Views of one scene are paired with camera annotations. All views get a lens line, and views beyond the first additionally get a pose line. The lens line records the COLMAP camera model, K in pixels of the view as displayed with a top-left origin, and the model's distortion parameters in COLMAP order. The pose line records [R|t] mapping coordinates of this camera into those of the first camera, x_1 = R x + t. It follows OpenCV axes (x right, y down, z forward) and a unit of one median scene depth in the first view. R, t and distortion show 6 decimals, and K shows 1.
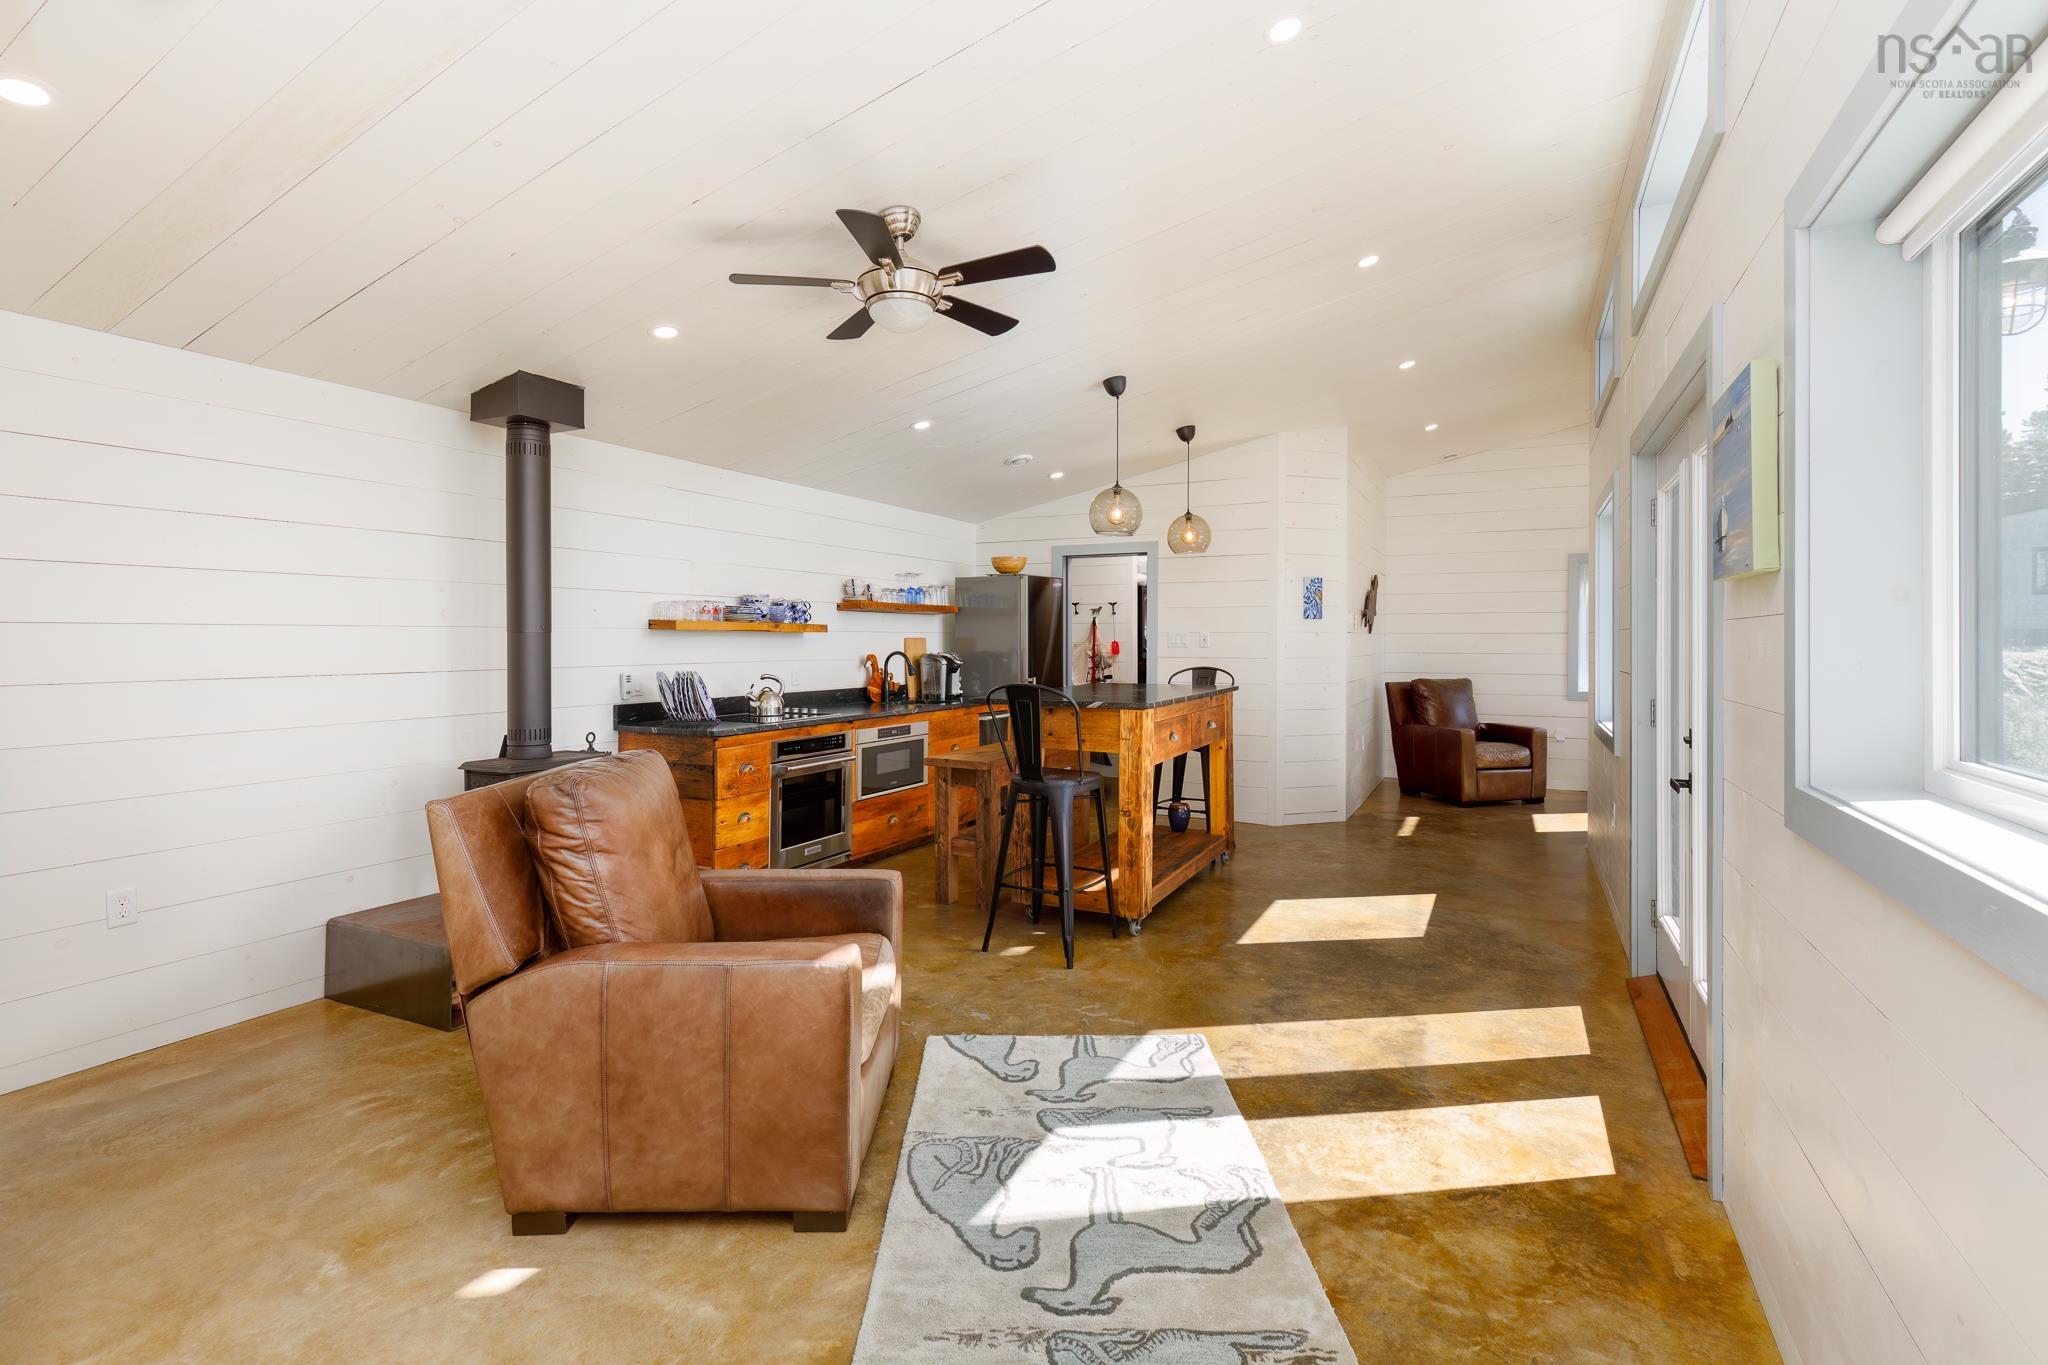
lens RADIAL K [[942.6, 0, 1029.9], [0, 942.6, 640.0], [0, 0, 1]] dist [0.002969, 0.000176]
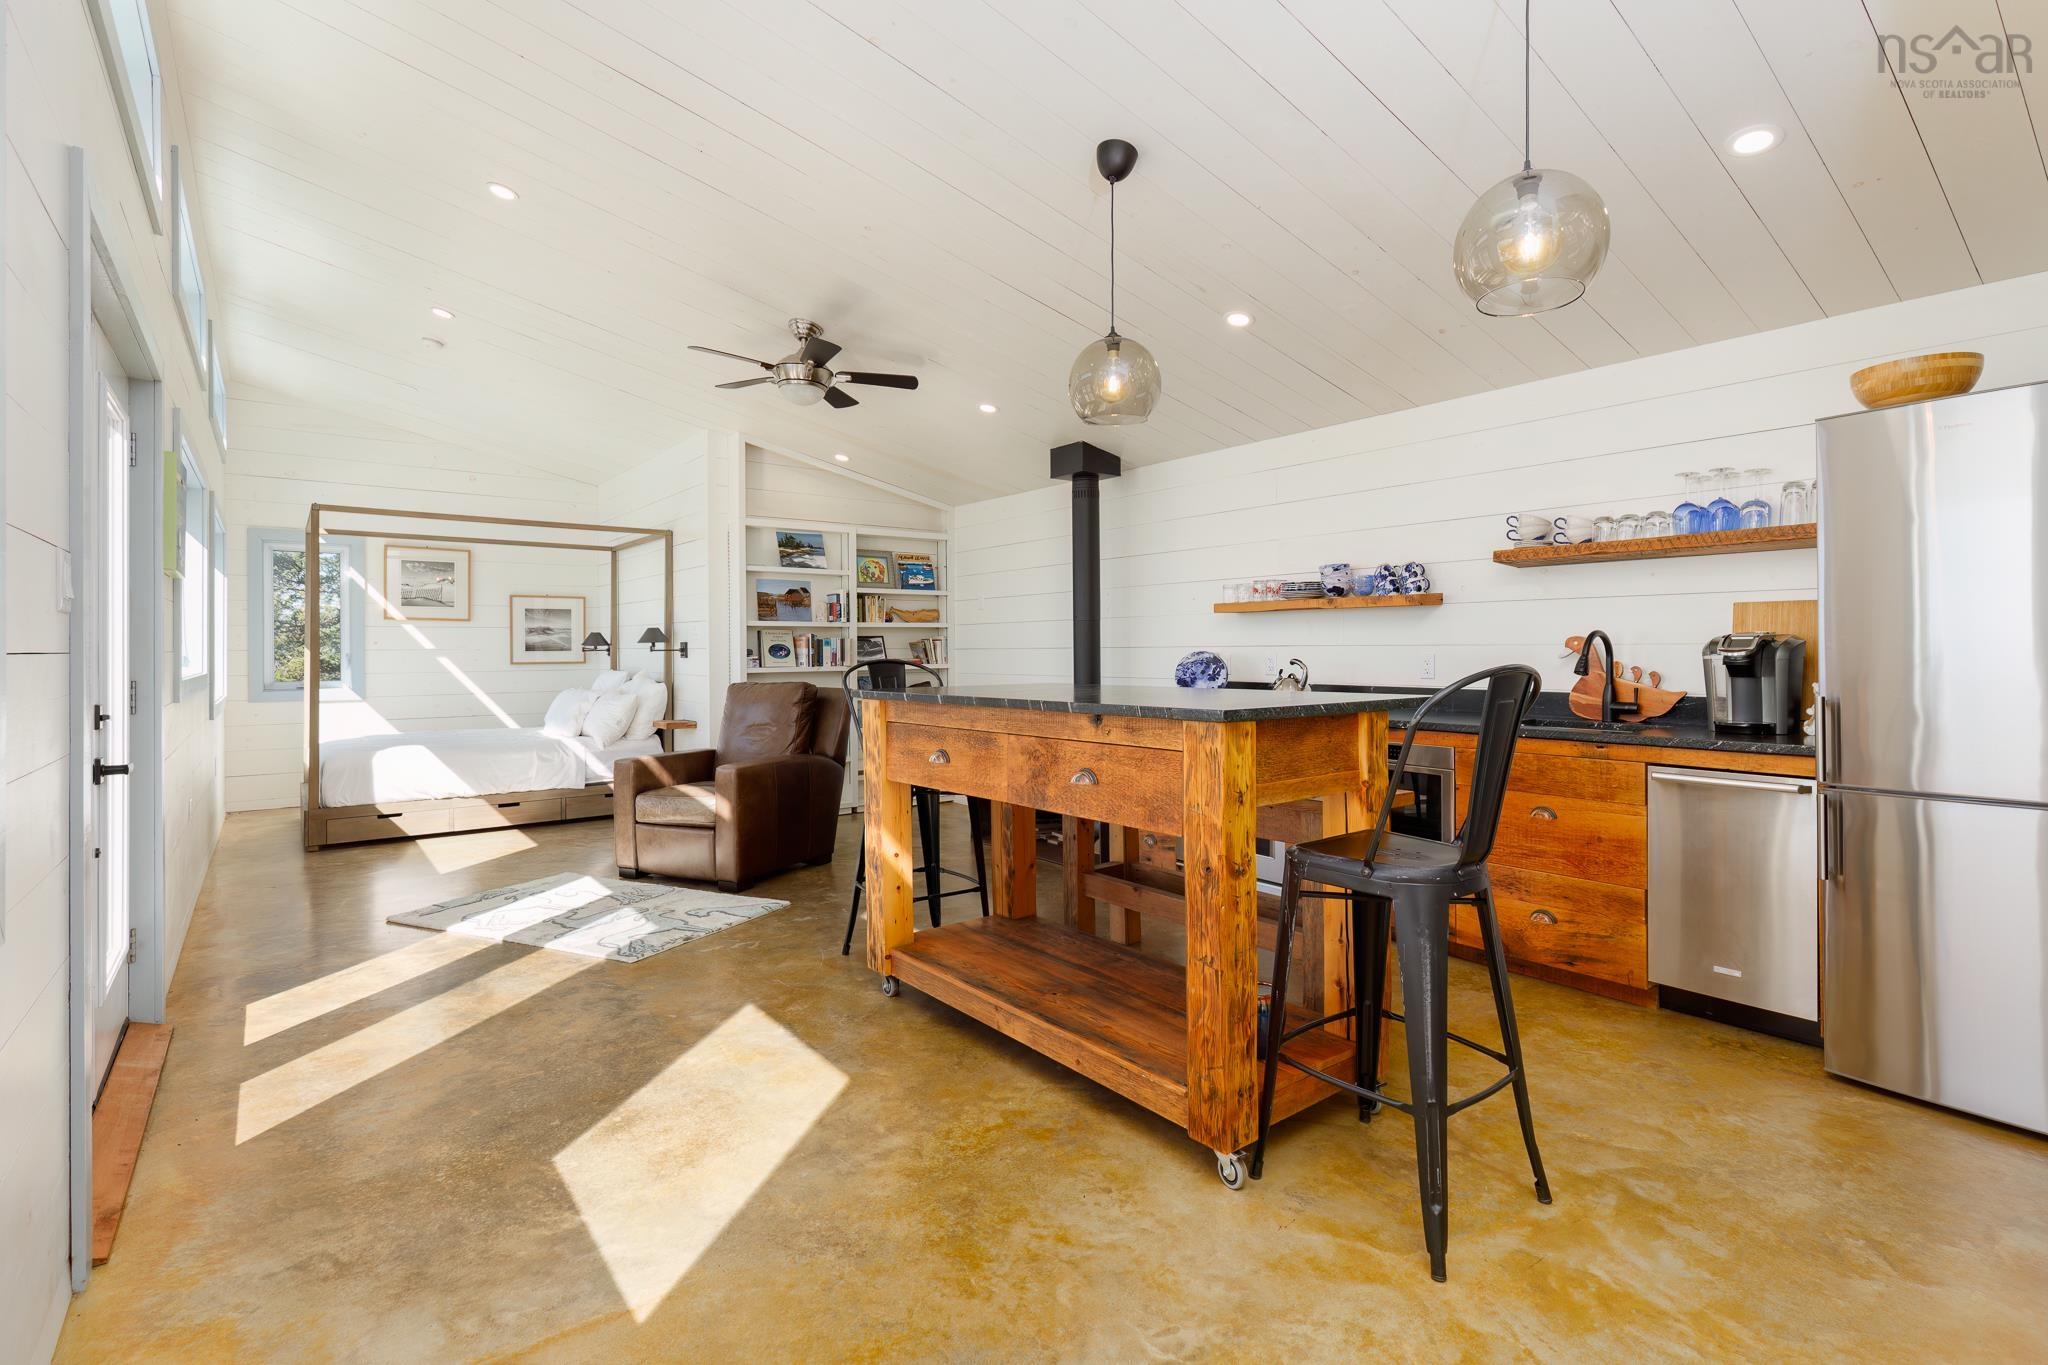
lens RADIAL K [[966.7, 0, 1046.3], [0, 966.7, 652.6], [0, 0, 1]] dist [0.008875, -0.000297]
pose [[-0.417193, 0.004347, -0.908808, 0.627001], [0.004266, 0.999987, 0.002825, 0.027186], [0.908808, -0.002698, -0.417206, 1.173636]]
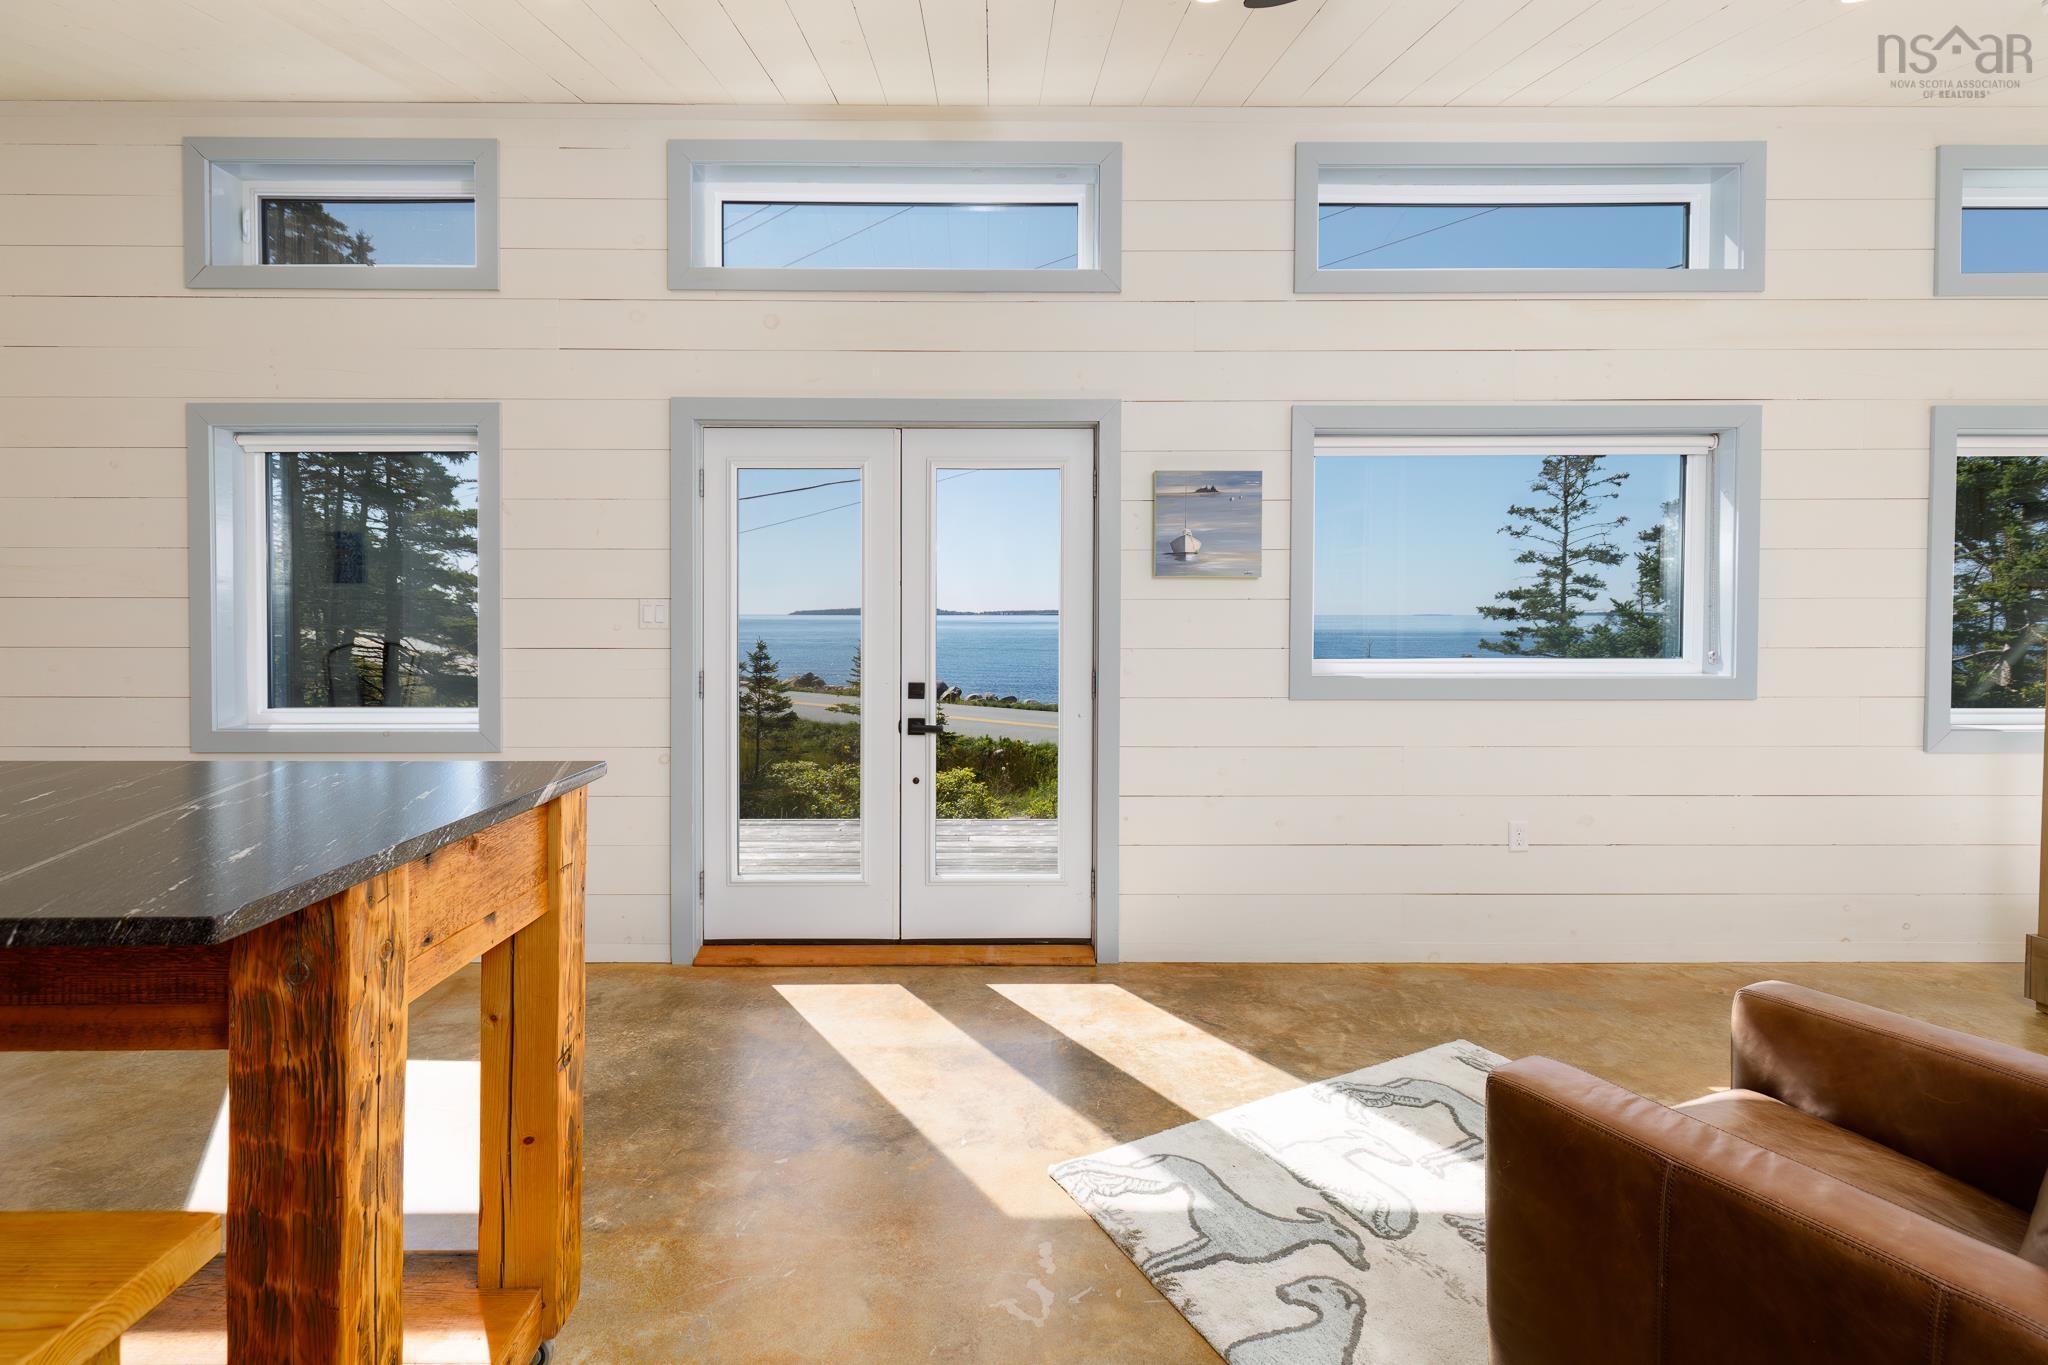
lens RADIAL K [[964.4, 0, 1001.7], [0, 964.4, 616.5], [0, 0, 1]] dist [0.007398, -0.000594]
pose [[-0.454987, -0.006527, 0.890474, -0.268682], [-0.000688, 0.999975, 0.006978, -0.000081], [-0.890498, 0.002563, -0.454980, 0.820237]]
